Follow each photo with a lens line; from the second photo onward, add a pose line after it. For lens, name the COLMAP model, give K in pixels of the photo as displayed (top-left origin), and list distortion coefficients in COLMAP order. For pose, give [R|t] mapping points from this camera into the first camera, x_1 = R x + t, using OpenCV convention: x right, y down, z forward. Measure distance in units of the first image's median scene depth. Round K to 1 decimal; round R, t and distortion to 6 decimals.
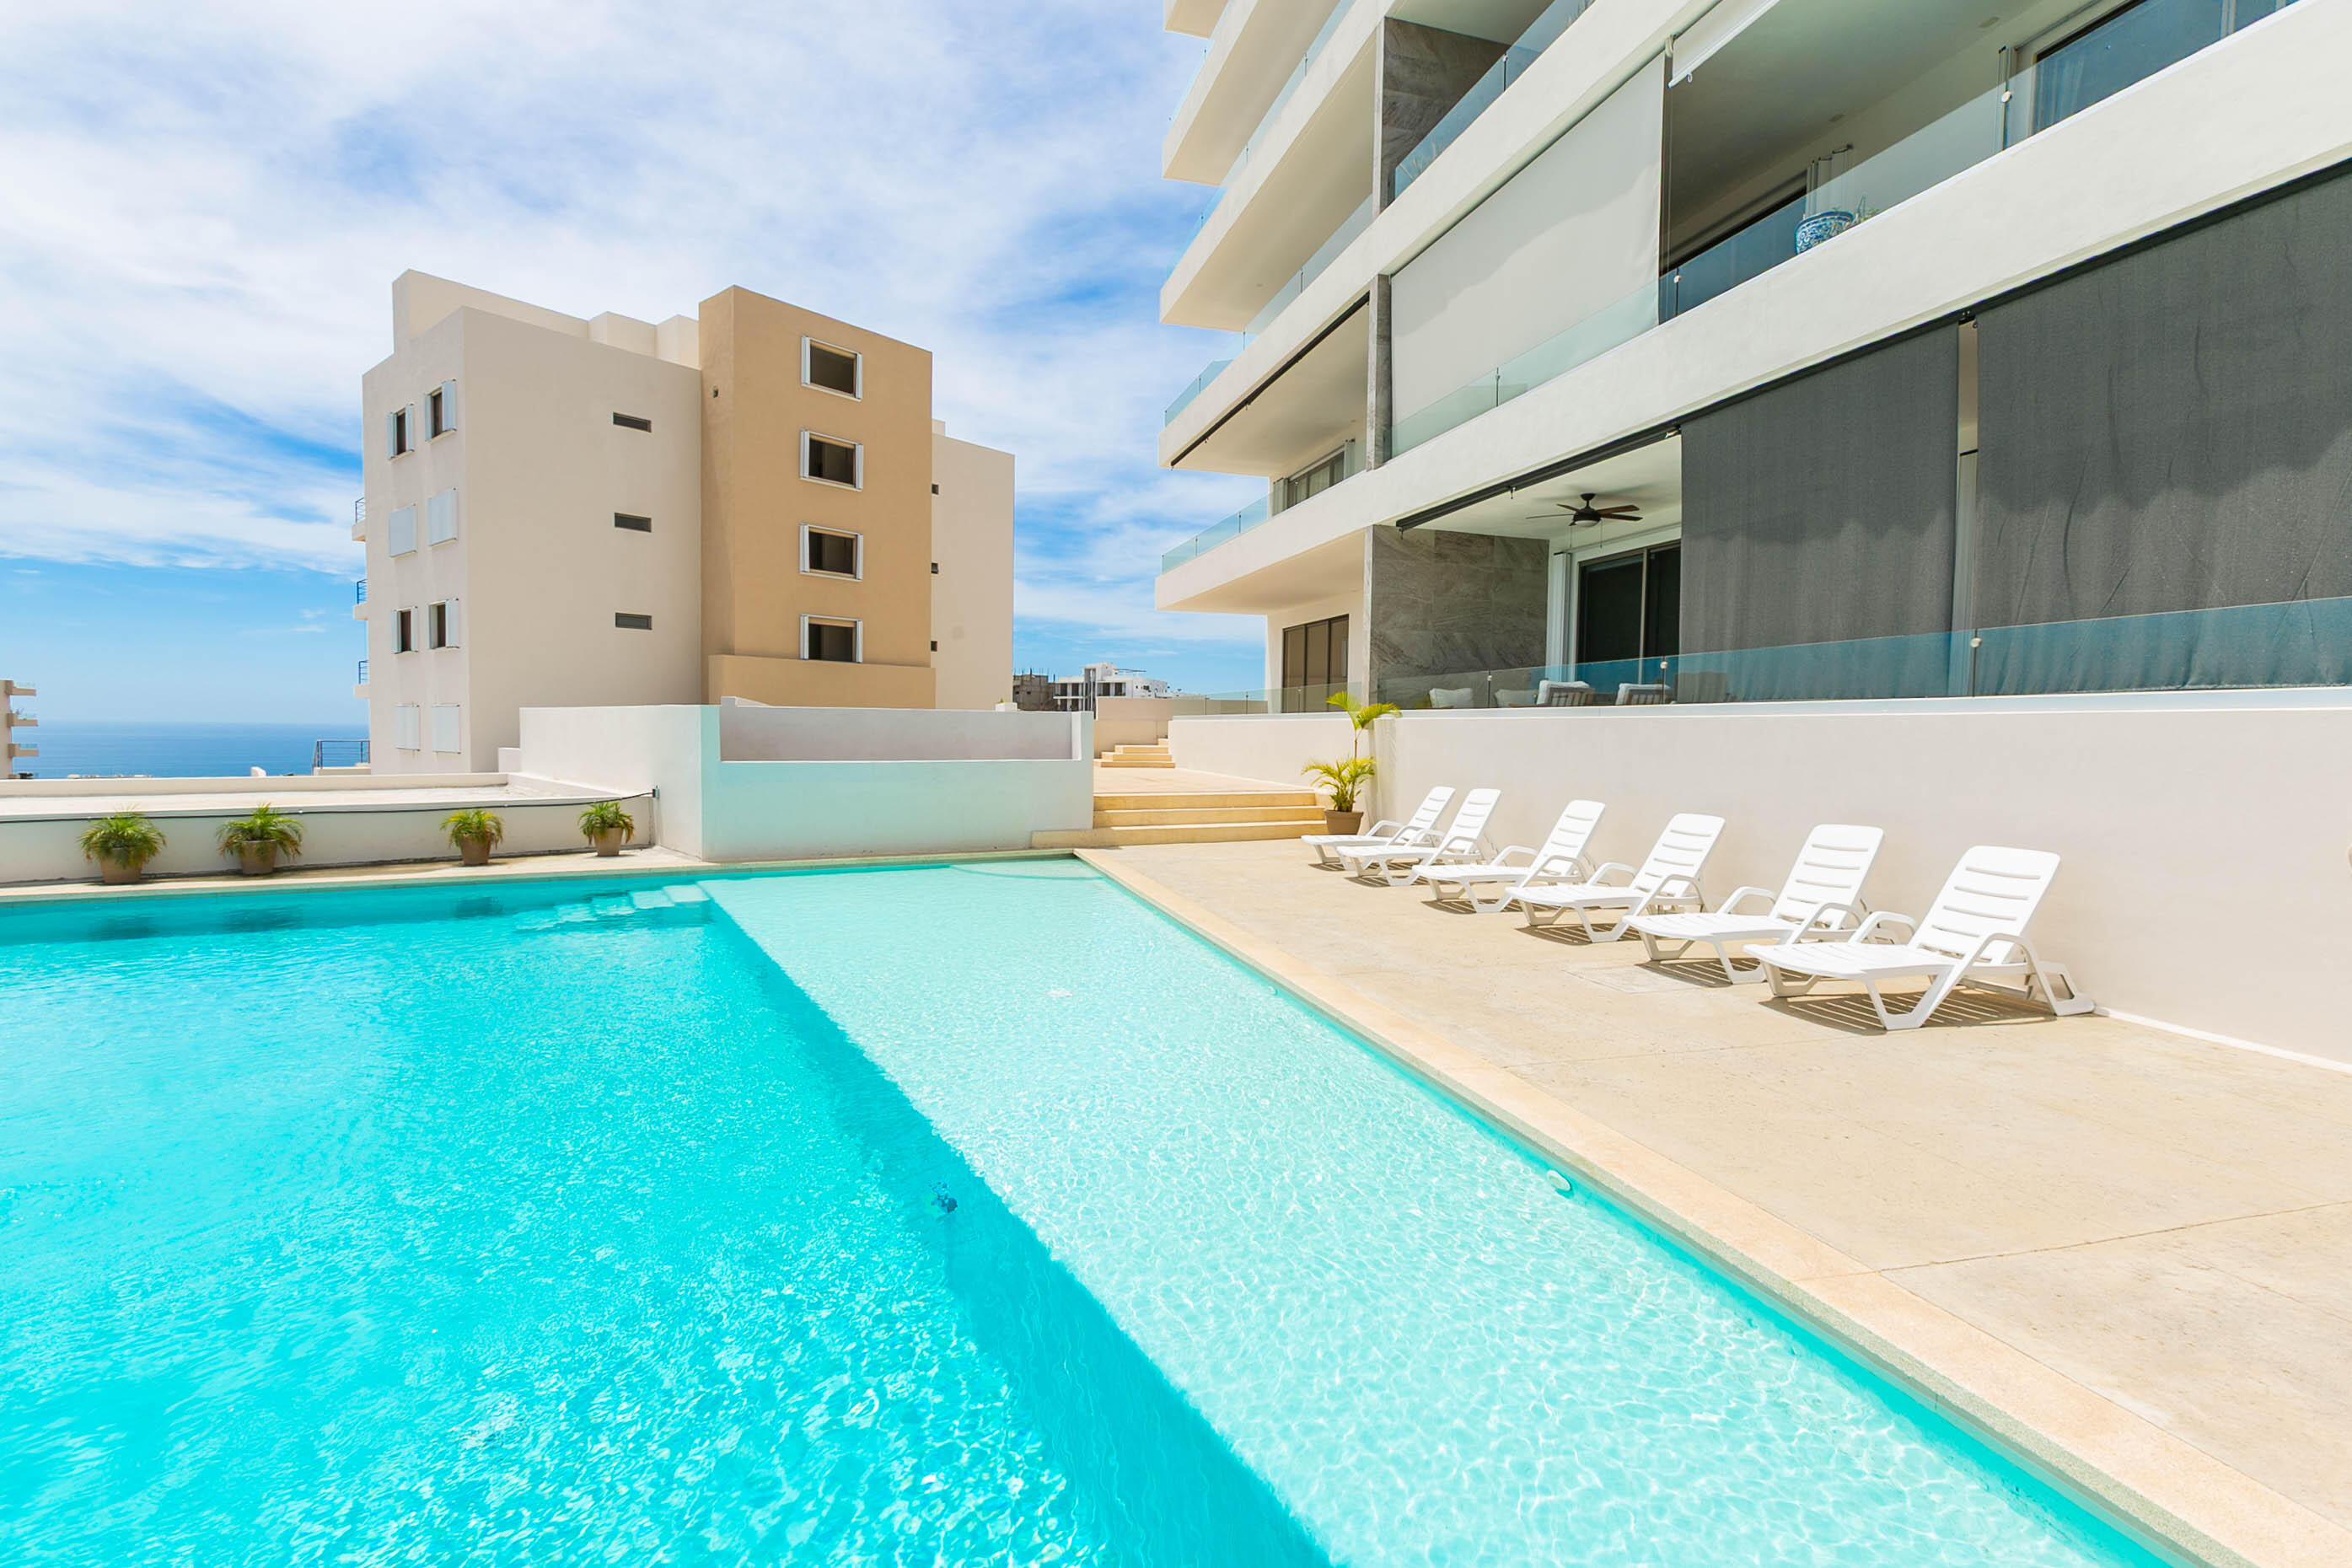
lens RADIAL K [[1109.3, 0, 1205.4], [0, 1109.3, 779.0], [0, 0, 1]] dist [-0.011403, 0.009774]
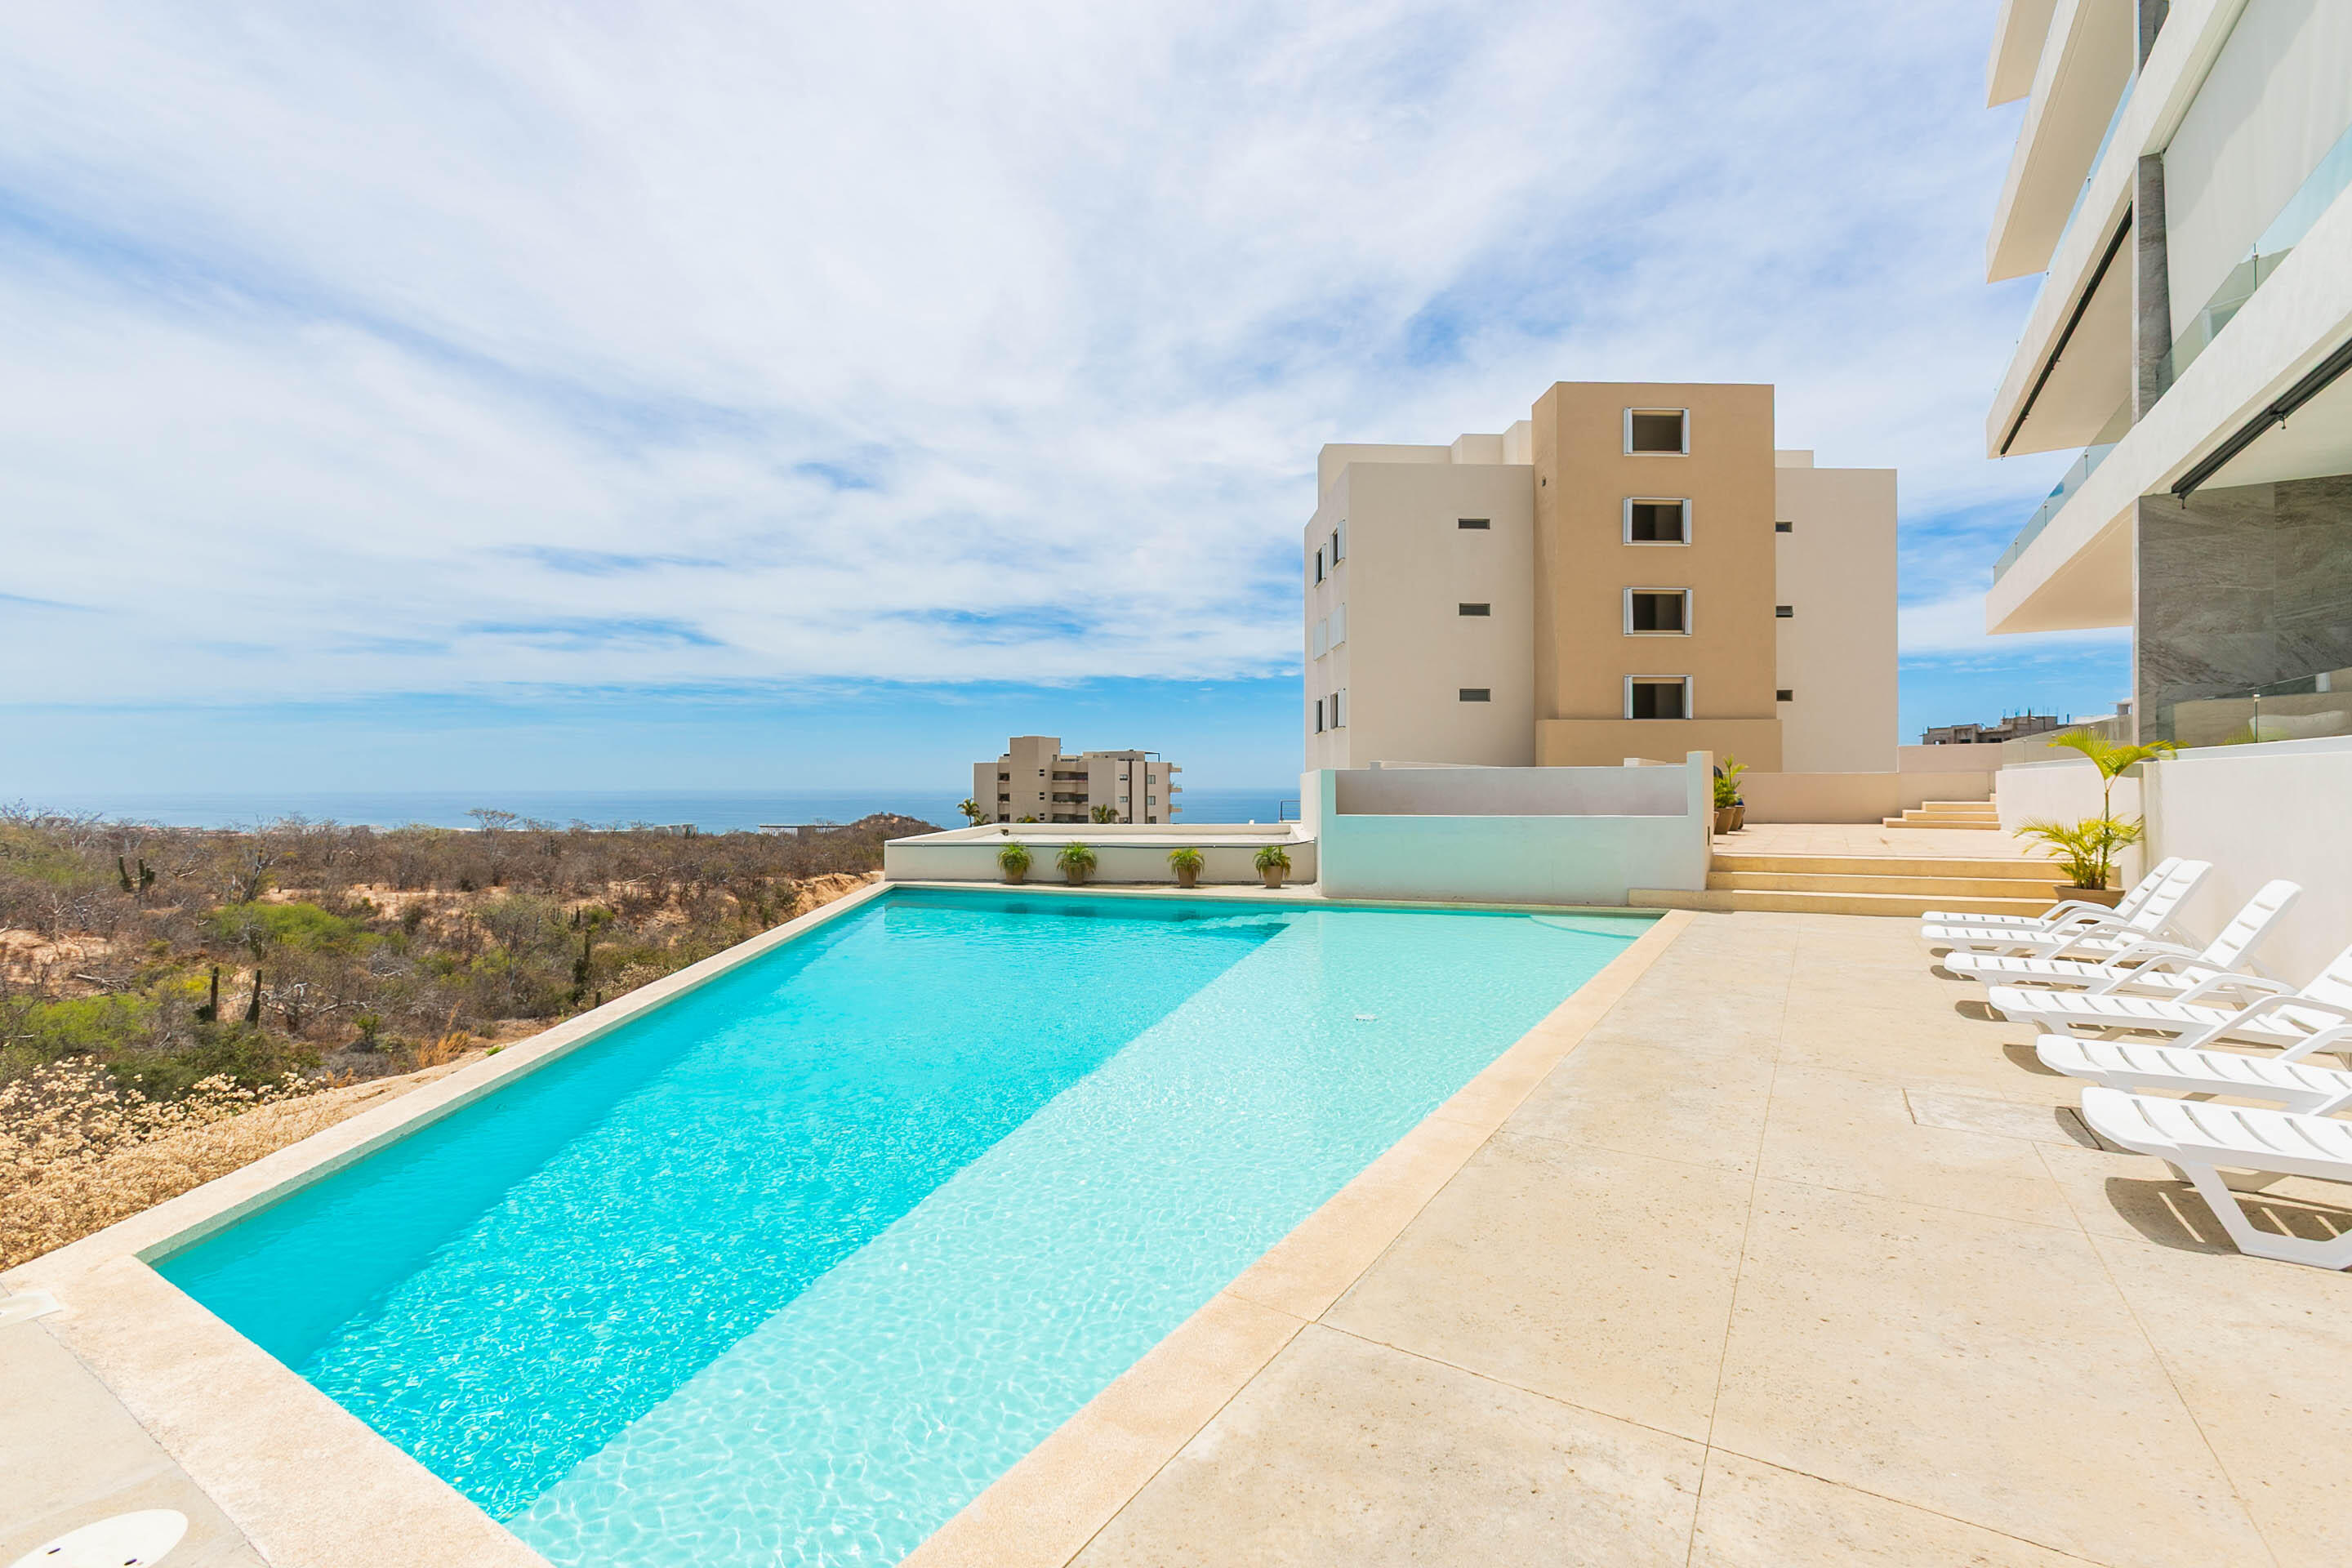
lens RADIAL K [[1151.5, 0, 1225.0], [0, 1151.5, 778.0], [0, 0, 1]] dist [-0.038560, 0.032624]
pose [[0.640706, -0.019592, -0.767536, 0.205884], [-0.022340, 0.998775, -0.044143, 0.001227], [0.767461, 0.045429, 0.639484, 0.040774]]
